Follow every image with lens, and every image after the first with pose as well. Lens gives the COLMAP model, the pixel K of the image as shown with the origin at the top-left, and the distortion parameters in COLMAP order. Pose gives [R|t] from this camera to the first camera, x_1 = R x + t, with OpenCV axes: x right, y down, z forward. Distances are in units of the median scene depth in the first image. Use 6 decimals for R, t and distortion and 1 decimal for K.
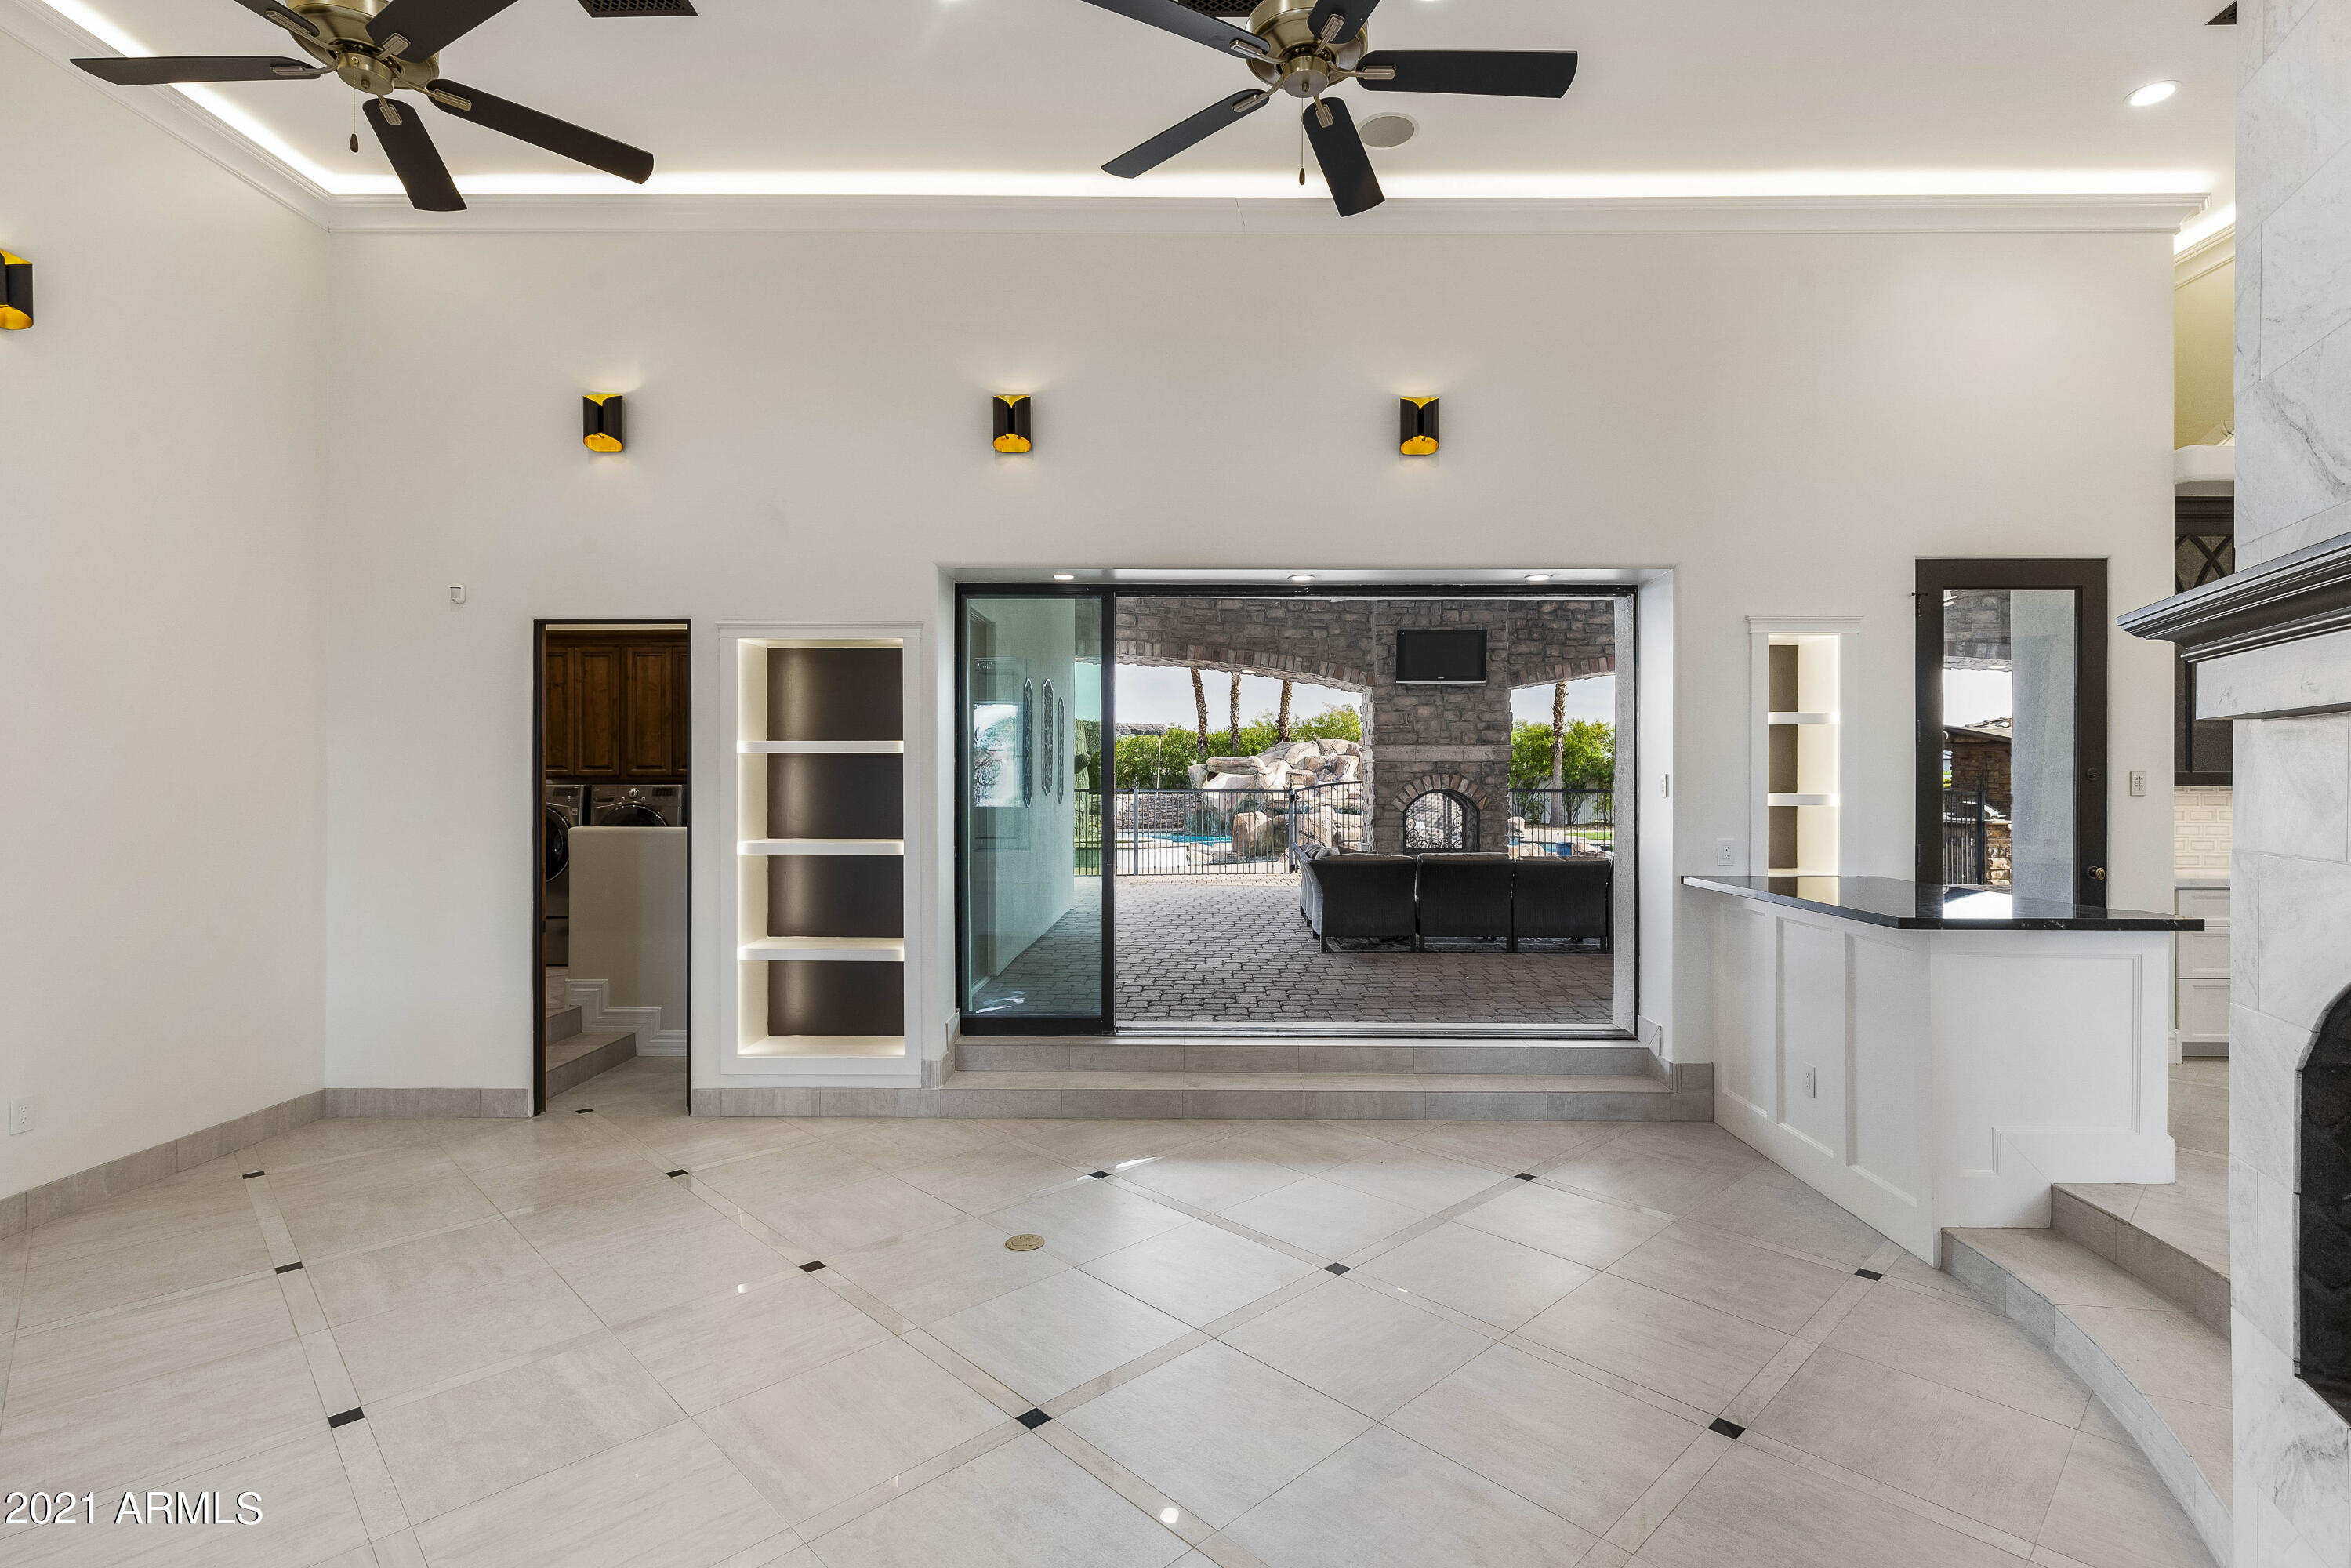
lens RADIAL K [[1115.4, 0, 1175.5], [0, 1115.4, 784.0], [0, 0, 1]] dist [0.000935, 0.000020]
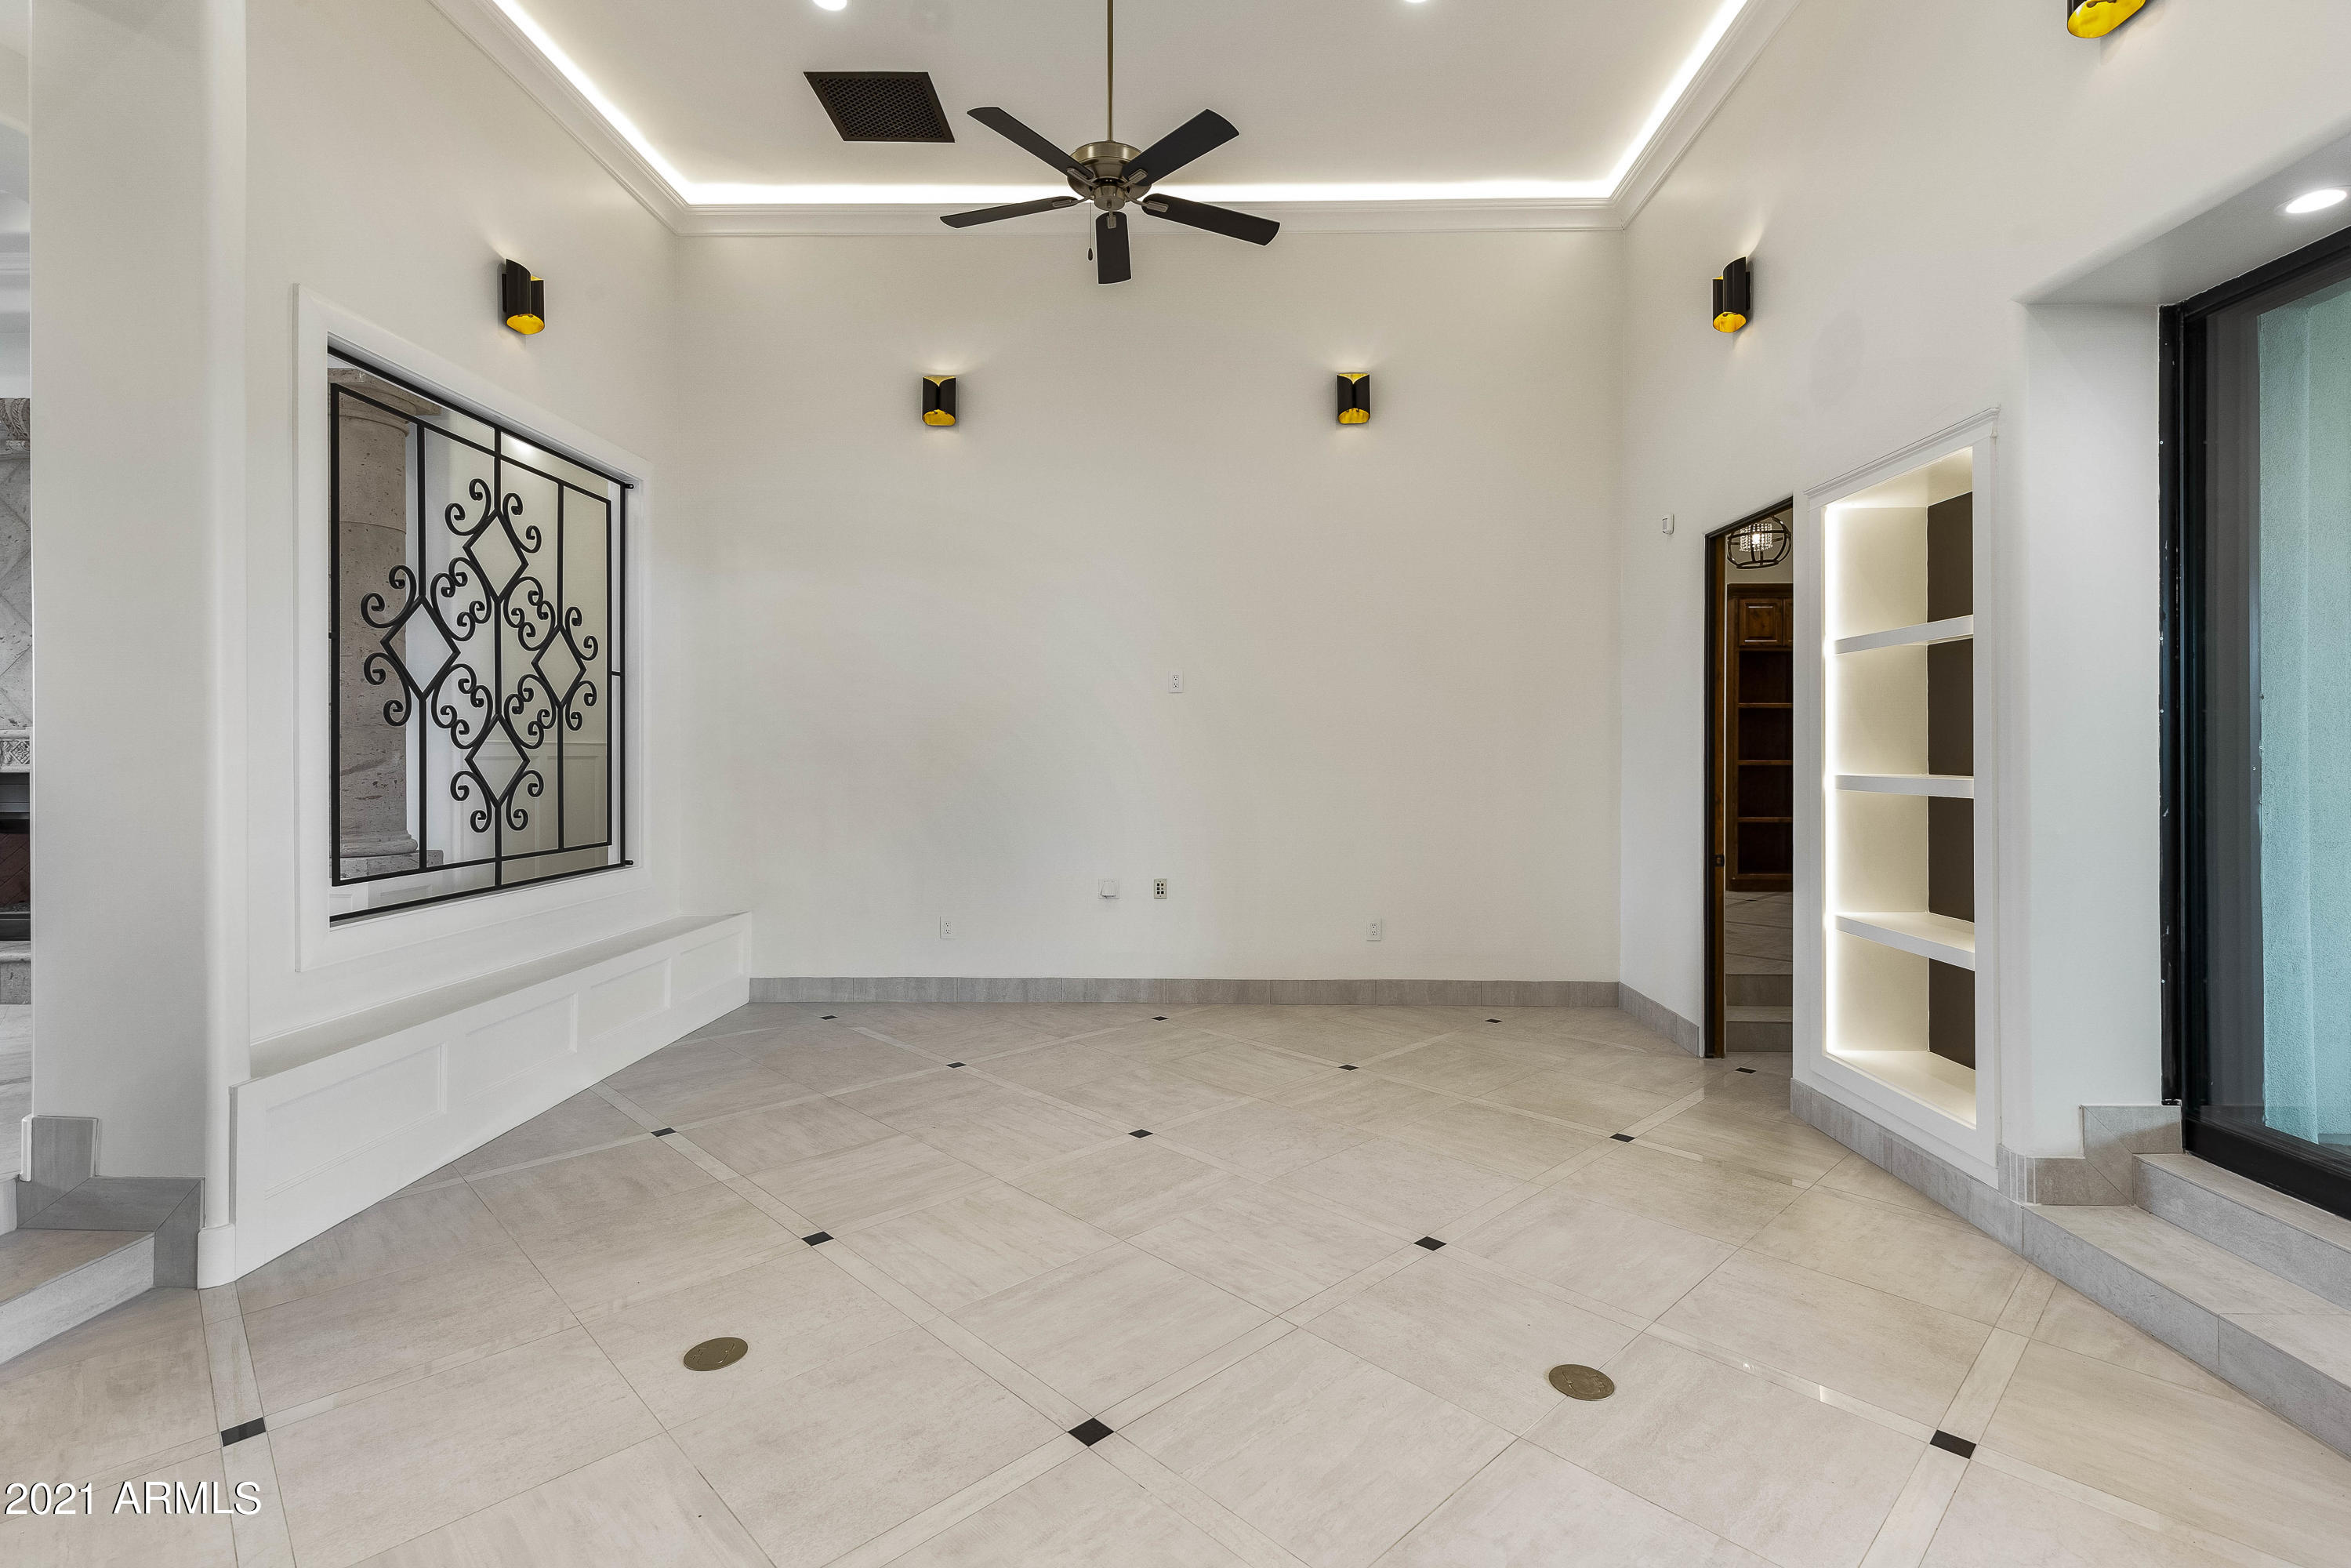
lens RADIAL K [[1073.6, 0, 1187.2], [0, 1073.6, 751.2], [0, 0, 1]] dist [-0.001057, -0.000300]
pose [[0.010501, 0.000800, -0.999945, 0.350949], [-0.008061, 0.999967, 0.000715, 0.041702], [0.999912, 0.008053, 0.010507, 0.575582]]
